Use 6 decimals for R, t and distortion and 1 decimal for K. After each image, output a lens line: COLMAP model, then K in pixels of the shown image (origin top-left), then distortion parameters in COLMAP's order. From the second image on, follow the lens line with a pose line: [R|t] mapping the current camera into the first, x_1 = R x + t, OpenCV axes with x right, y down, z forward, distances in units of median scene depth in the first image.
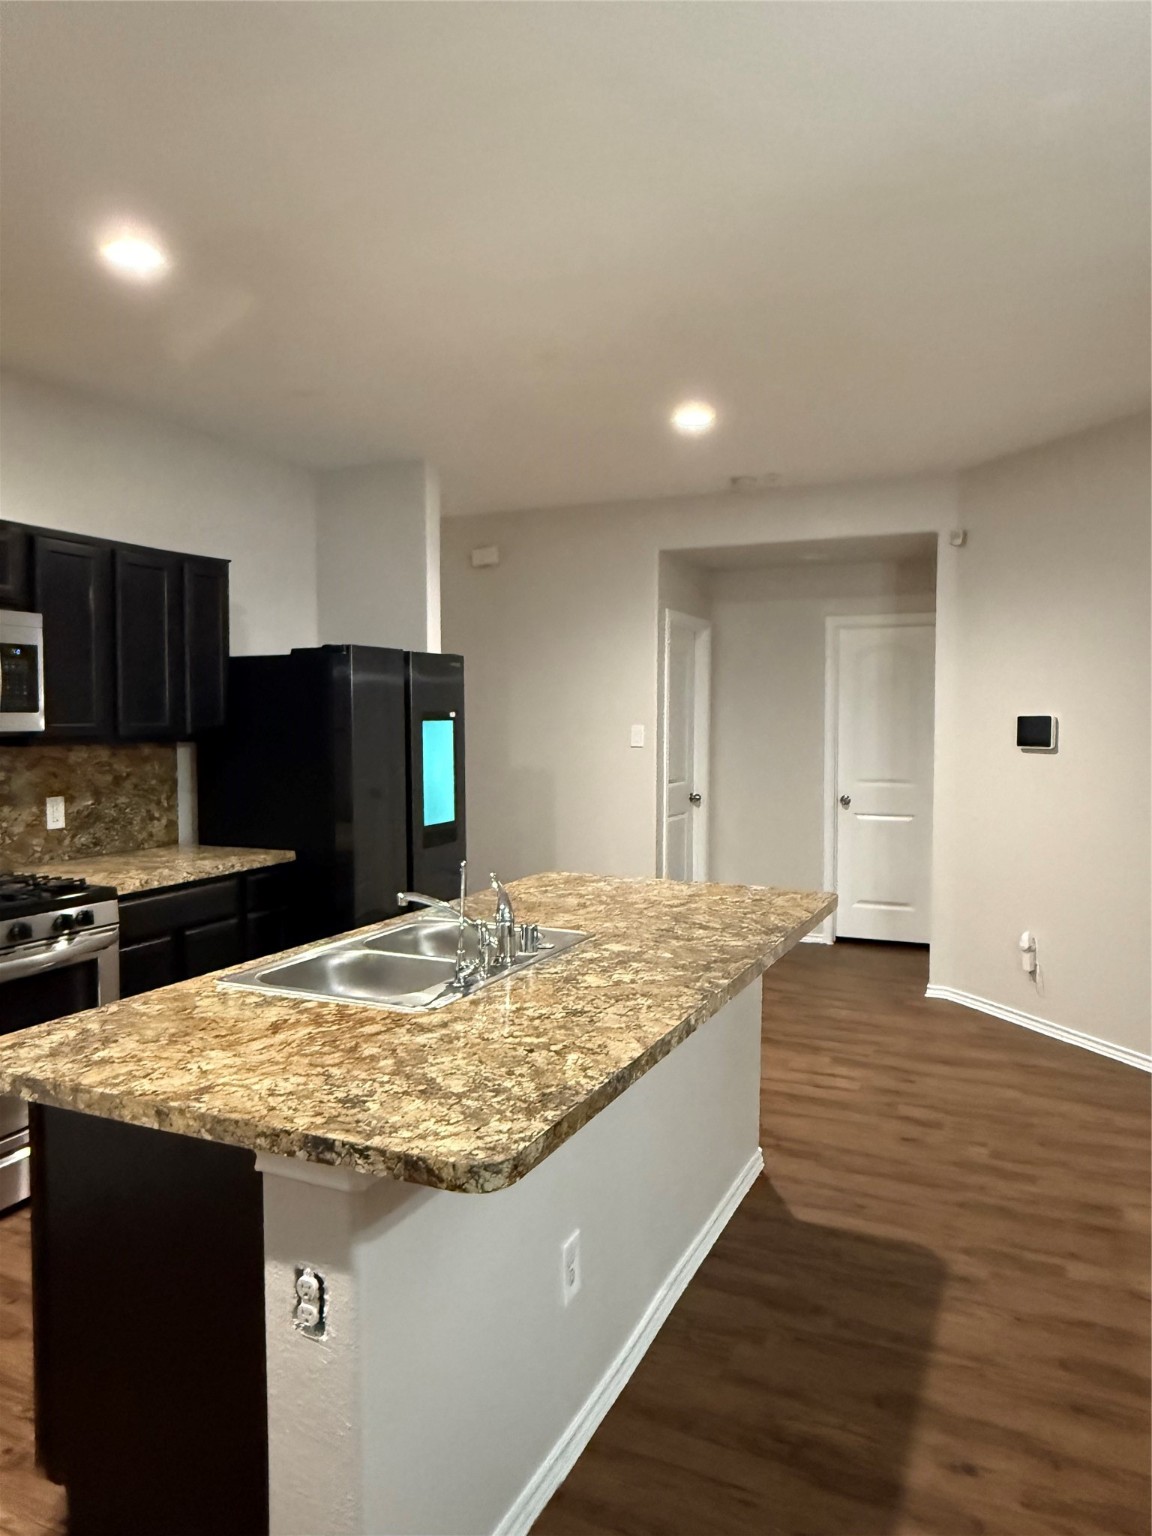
lens RADIAL K [[1076.9, 0, 572.3], [0, 1076.9, 760.2], [0, 0, 1]] dist [0.033989, -0.051520]
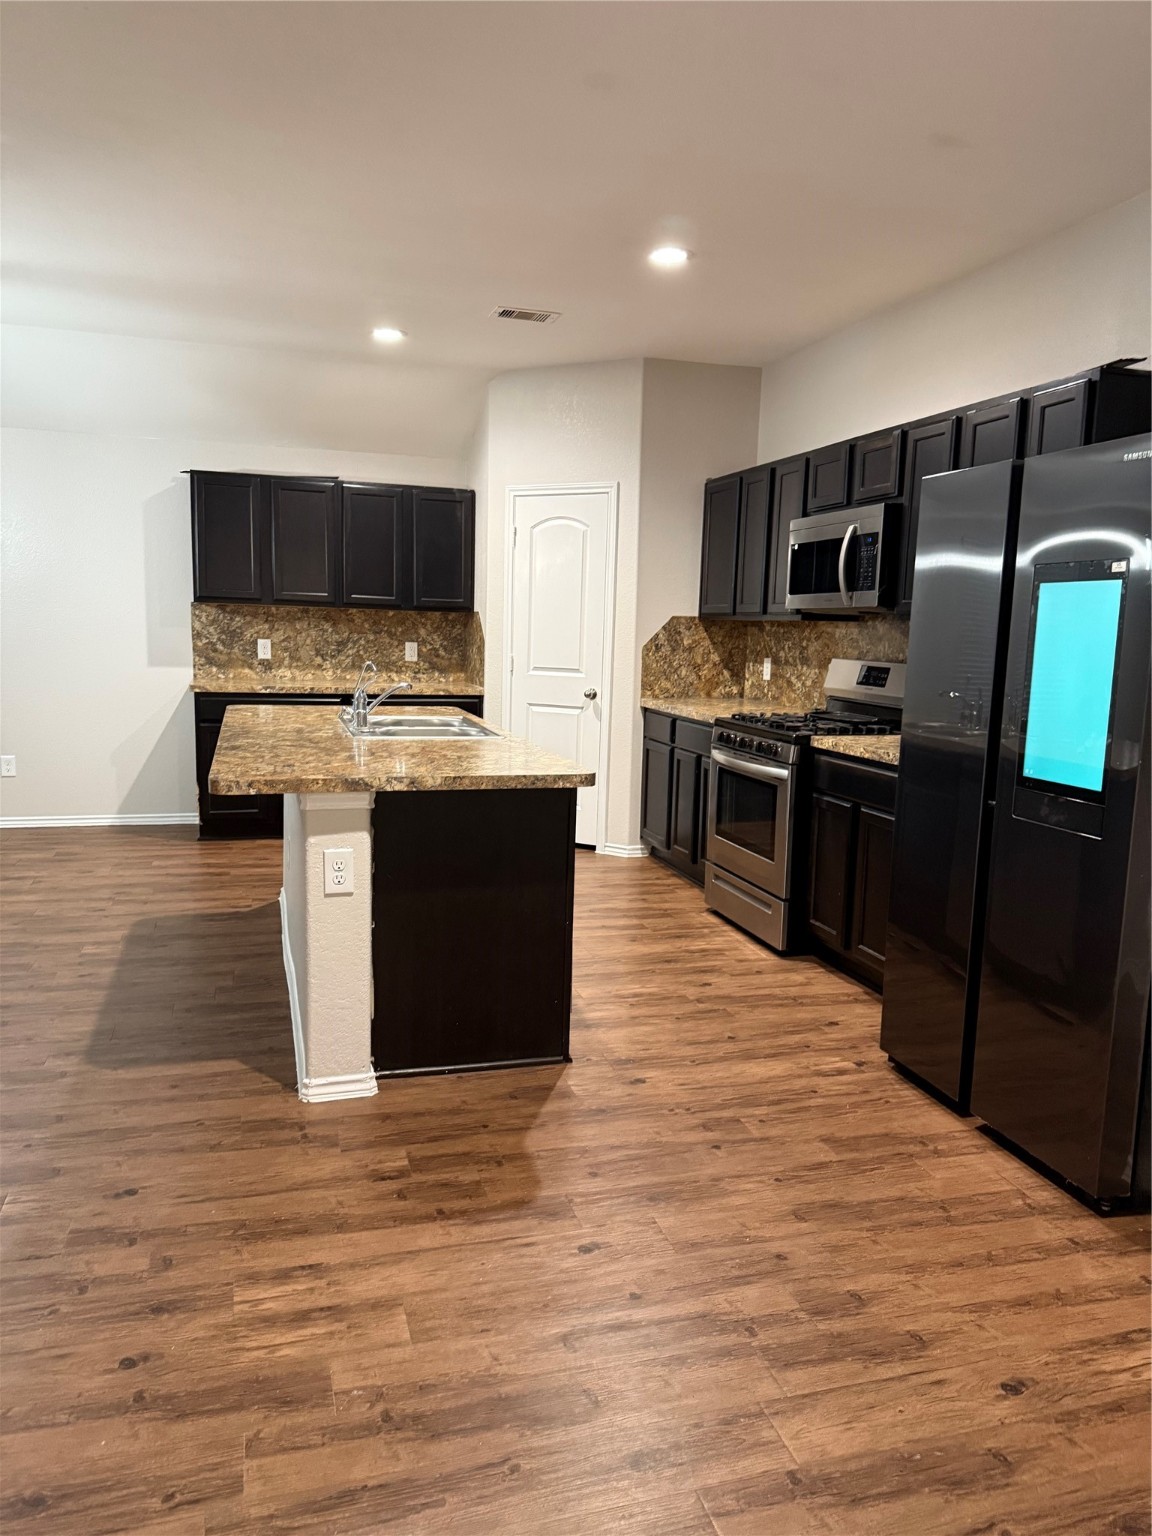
lens RADIAL K [[1076.9, 0, 555.7], [0, 1076.9, 788.0], [0, 0, 1]] dist [0.033989, -0.051520]
pose [[-0.766918, 0.077291, -0.637073, 0.839479], [-0.049424, 0.982659, 0.178715, -0.041273], [0.639839, 0.168547, -0.749799, 2.659879]]
